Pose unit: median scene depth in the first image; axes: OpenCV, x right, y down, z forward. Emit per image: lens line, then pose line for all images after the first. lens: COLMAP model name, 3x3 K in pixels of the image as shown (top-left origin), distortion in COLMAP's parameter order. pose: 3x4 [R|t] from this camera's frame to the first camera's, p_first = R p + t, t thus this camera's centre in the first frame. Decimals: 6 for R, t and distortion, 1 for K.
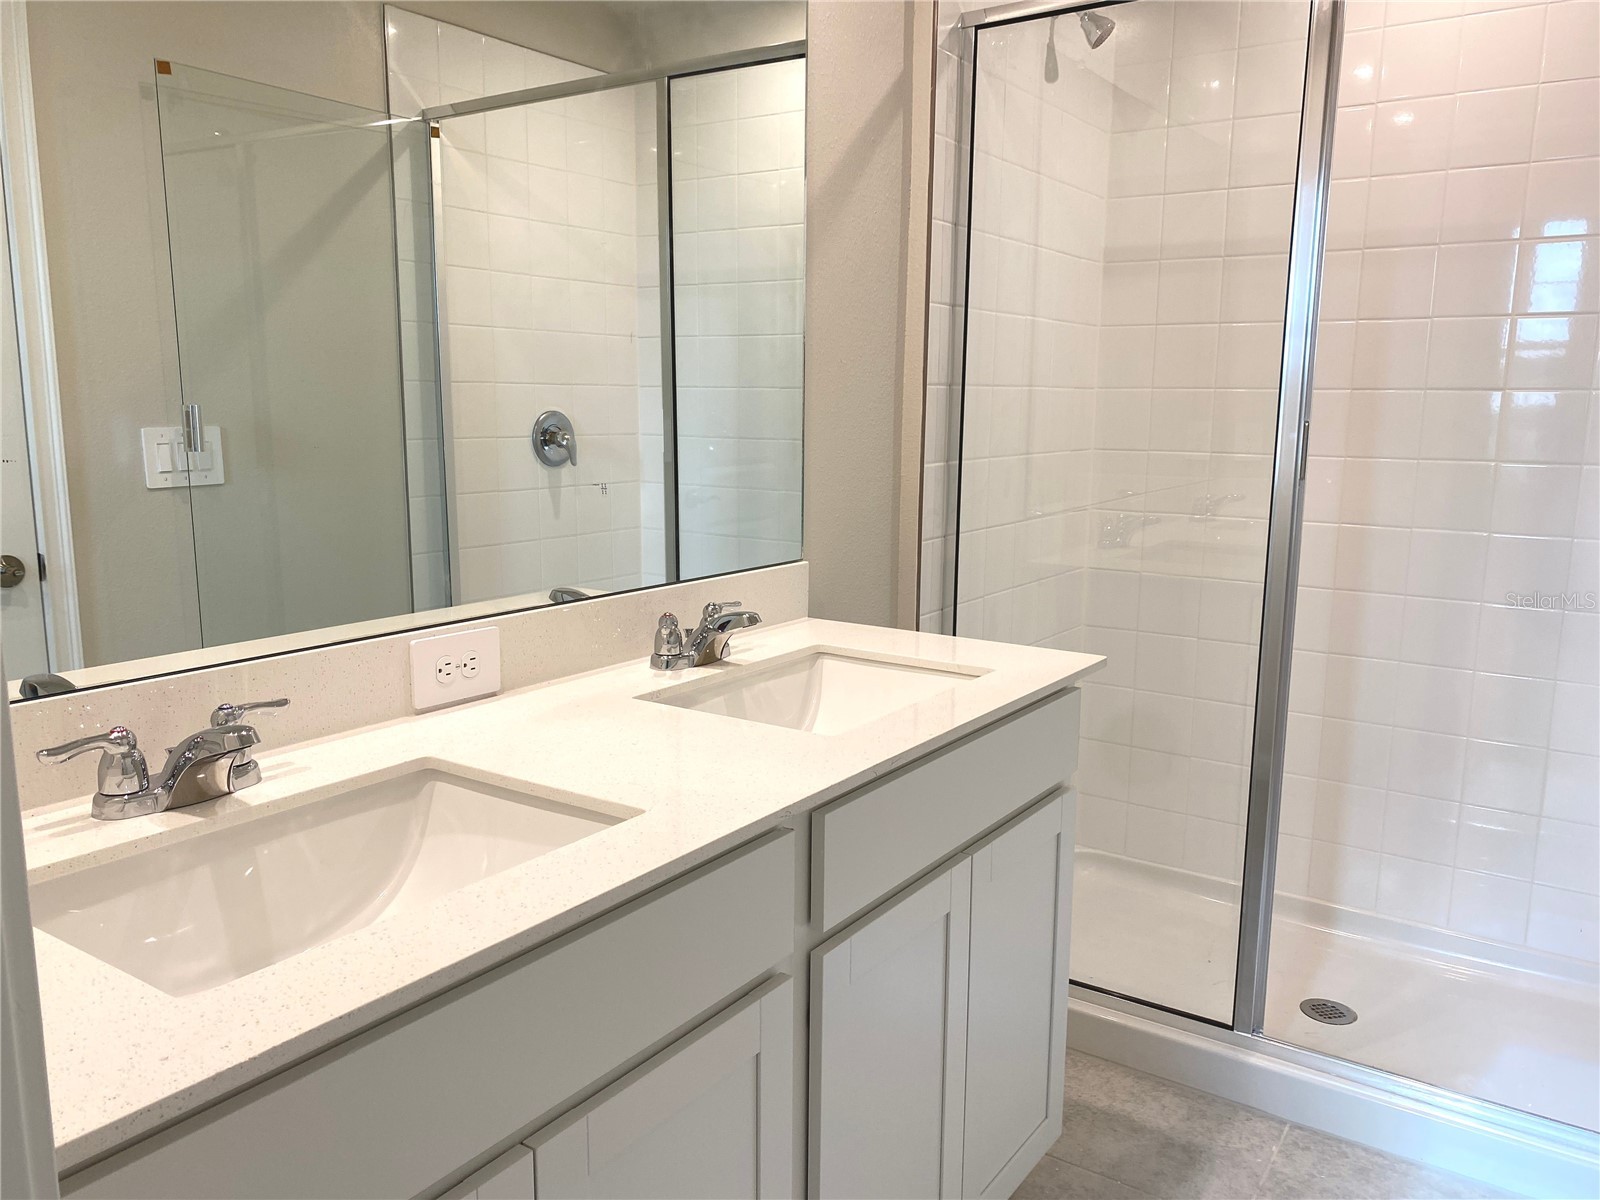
lens RADIAL K [[1245.2, 0, 801.7], [0, 1245.2, 611.3], [0, 0, 1]] dist [0.010902, -0.009647]
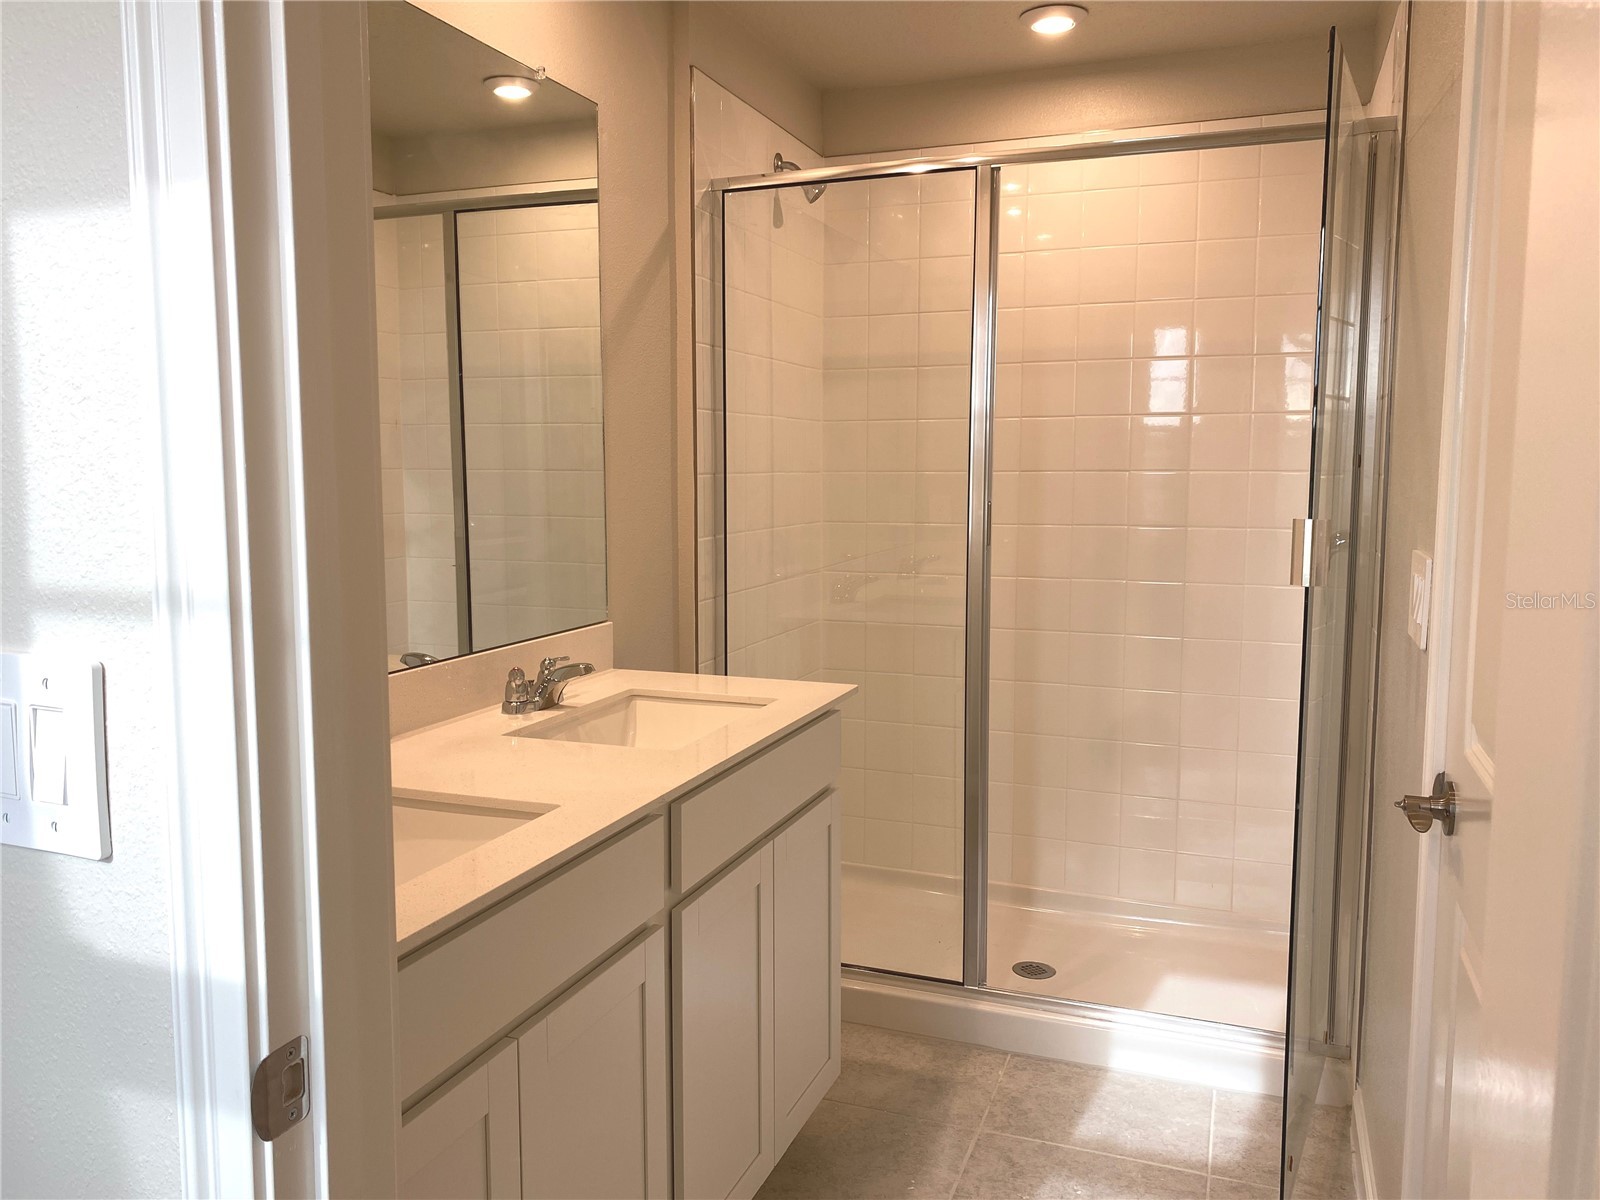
lens RADIAL K [[1228.8, 0, 801.4], [0, 1228.8, 567.0], [0, 0, 1]] dist [0.013189, -0.002461]
pose [[0.972974, -0.029014, 0.229086, -0.086648], [0.048158, 0.995756, -0.078423, 0.008853], [-0.225839, 0.087336, 0.970242, -0.204843]]
